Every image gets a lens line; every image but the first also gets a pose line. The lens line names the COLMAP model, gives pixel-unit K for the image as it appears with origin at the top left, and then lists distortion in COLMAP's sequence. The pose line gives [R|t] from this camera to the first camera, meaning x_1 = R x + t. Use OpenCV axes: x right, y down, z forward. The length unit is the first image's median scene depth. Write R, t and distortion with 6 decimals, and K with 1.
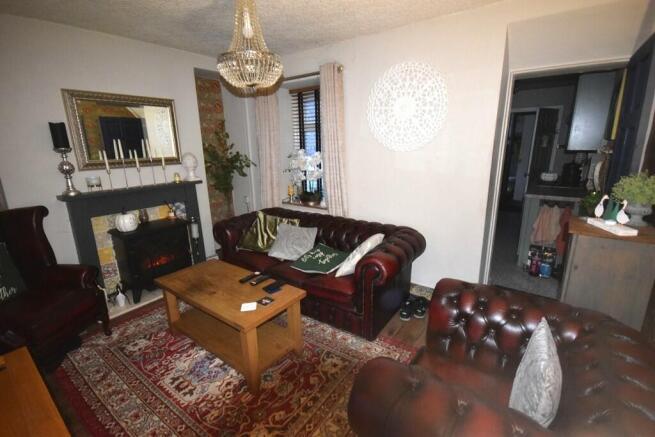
lens RADIAL K [[289.8, 0, 331.8], [0, 289.8, 218.0], [0, 0, 1]] dist [0.015082, -0.012839]
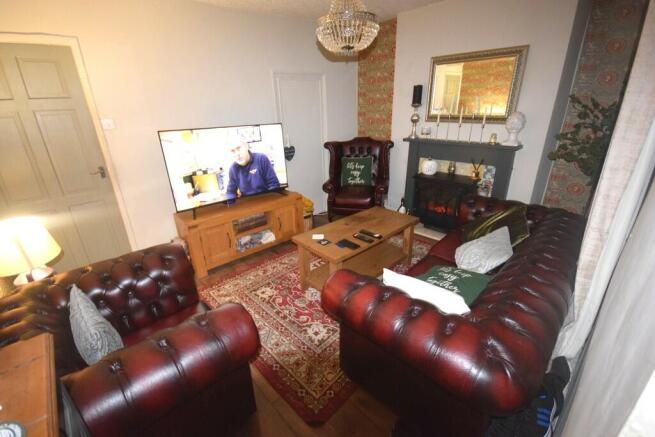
lens RADIAL K [[289.8, 0, 331.8], [0, 289.8, 218.0], [0, 0, 1]] dist [0.015082, -0.012839]
pose [[-0.154847, 0.389859, -0.907762, 0.621869], [-0.226035, 0.880492, 0.416704, -0.238055], [0.961733, 0.269712, -0.048220, 0.790889]]
